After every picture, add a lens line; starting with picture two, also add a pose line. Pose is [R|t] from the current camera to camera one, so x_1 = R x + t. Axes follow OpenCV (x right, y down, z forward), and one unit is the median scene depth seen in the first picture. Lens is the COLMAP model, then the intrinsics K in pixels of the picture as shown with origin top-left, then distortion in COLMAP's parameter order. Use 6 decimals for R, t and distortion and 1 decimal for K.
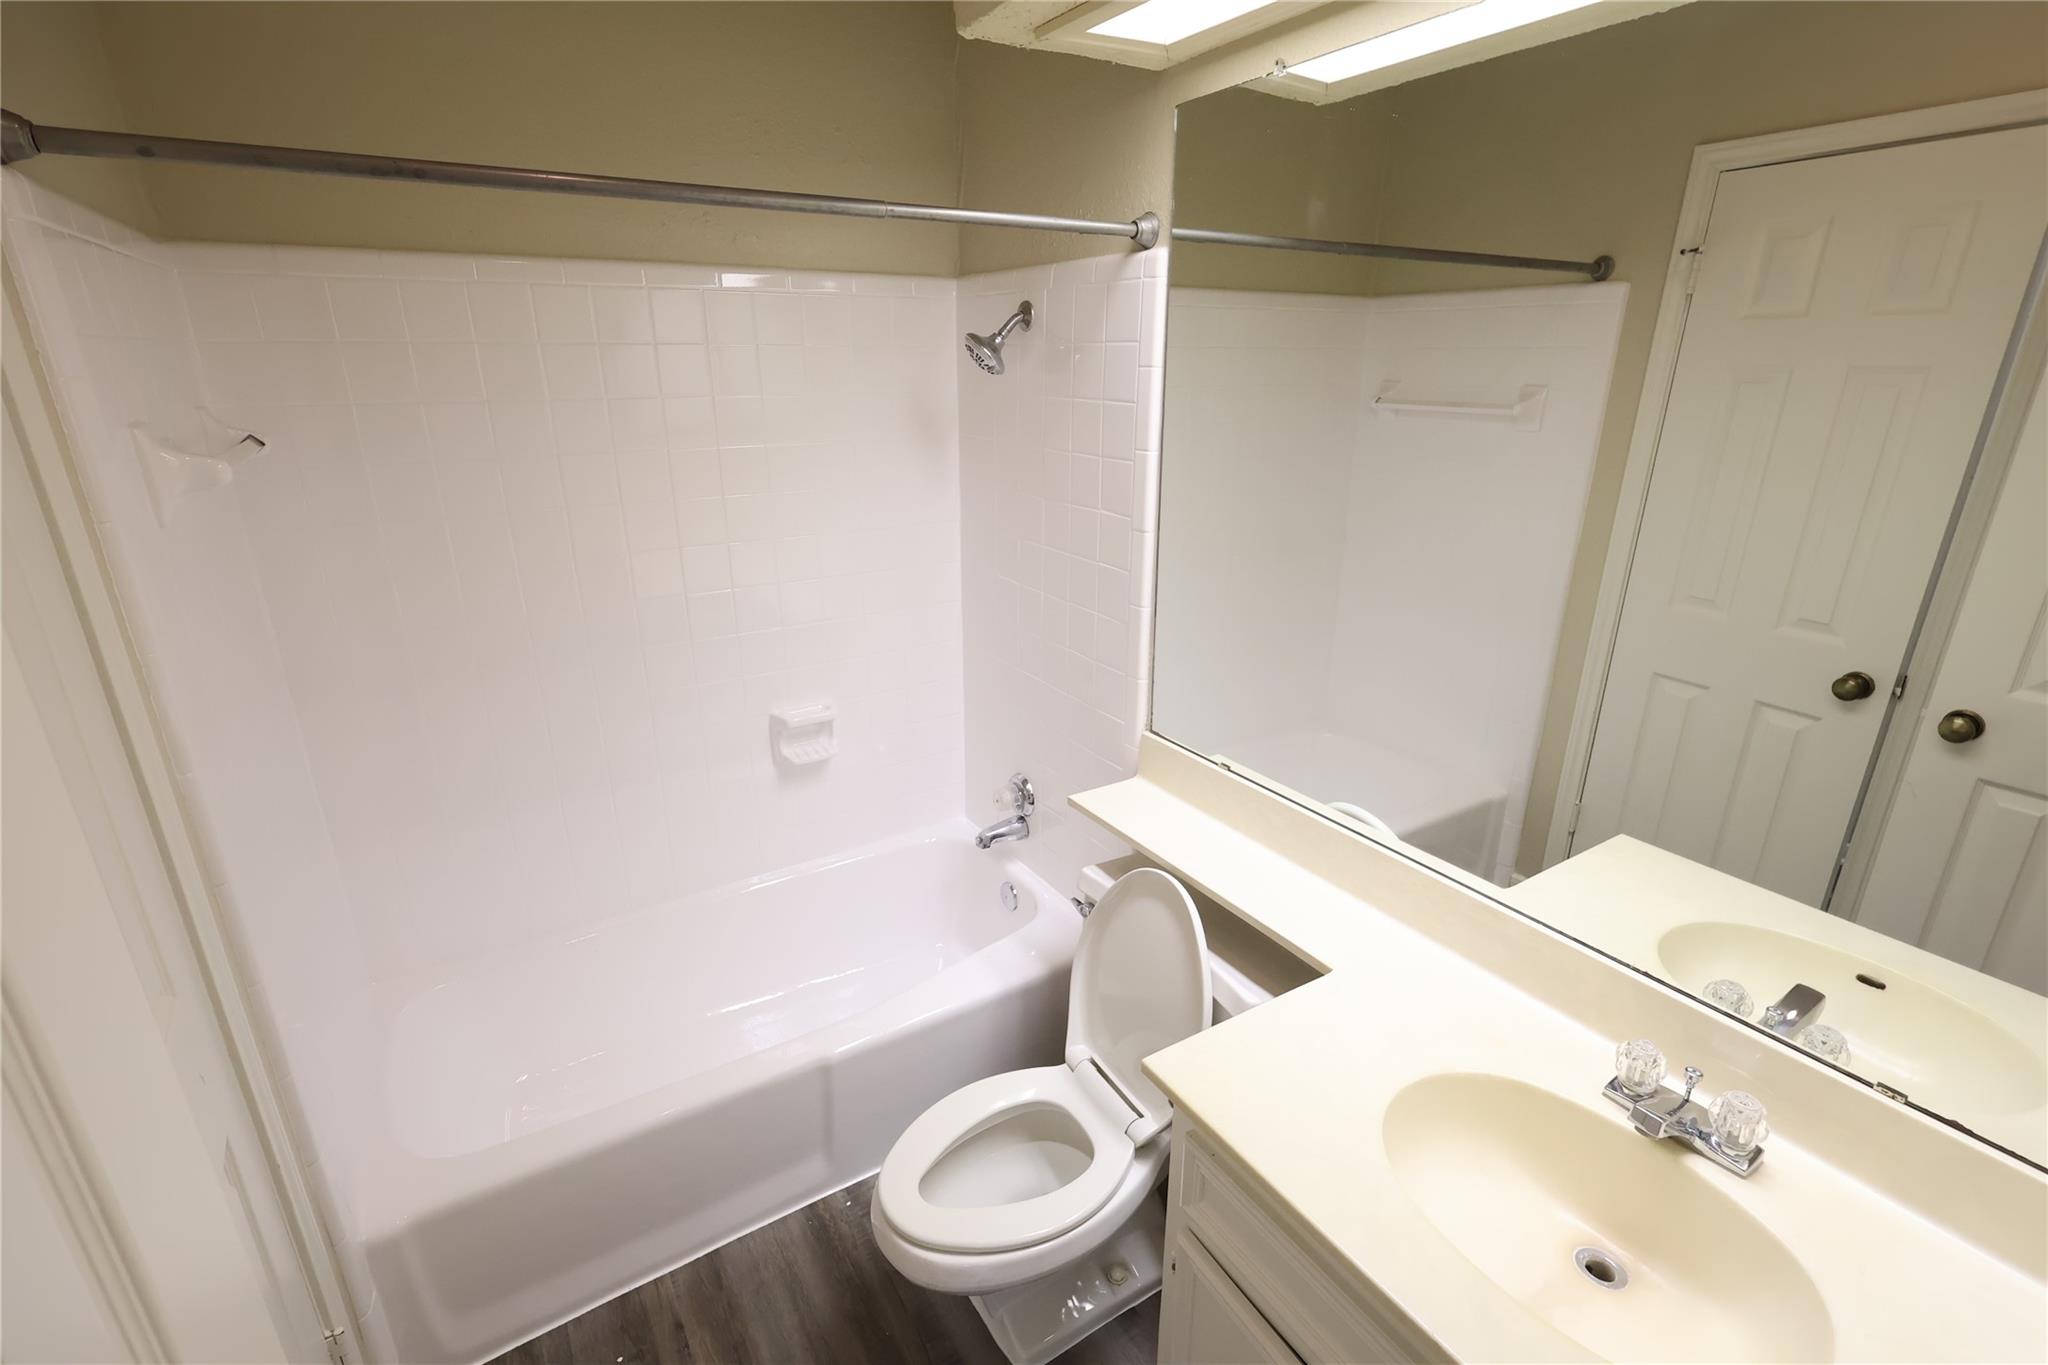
lens RADIAL K [[944.3, 0, 1020.8], [0, 944.3, 684.8], [0, 0, 1]] dist [0.001961, 0.000614]
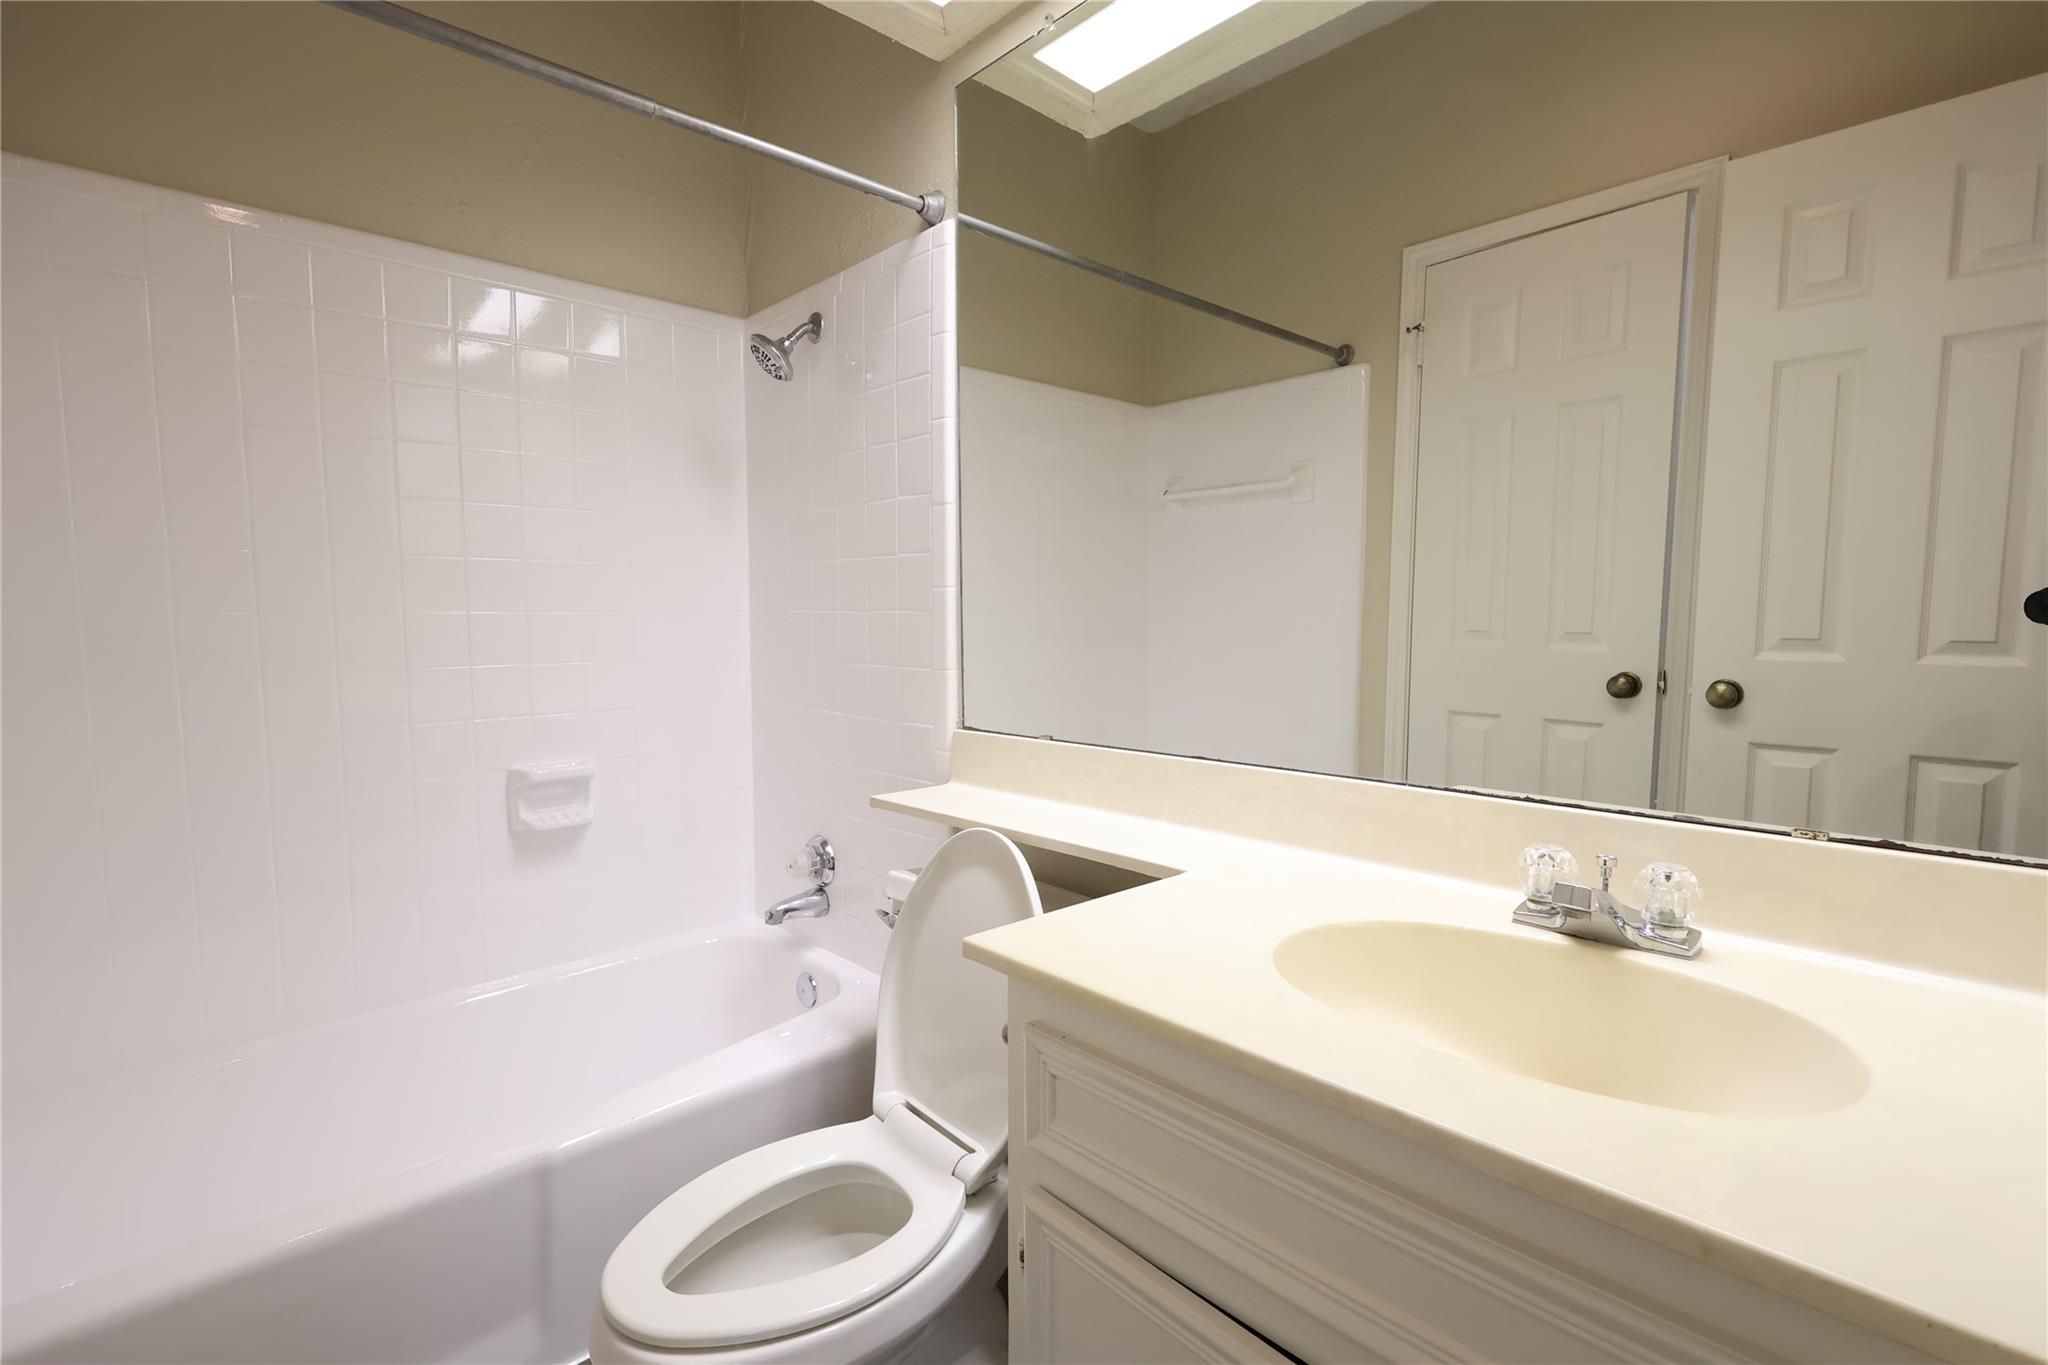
lens RADIAL K [[944.3, 0, 1016.4], [0, 944.3, 685.4], [0, 0, 1]] dist [0.001961, 0.000614]
pose [[0.981196, -0.014249, 0.192488, 0.015701], [0.062542, 0.966938, -0.247223, 0.223218], [-0.182601, 0.254612, 0.949647, 0.128331]]
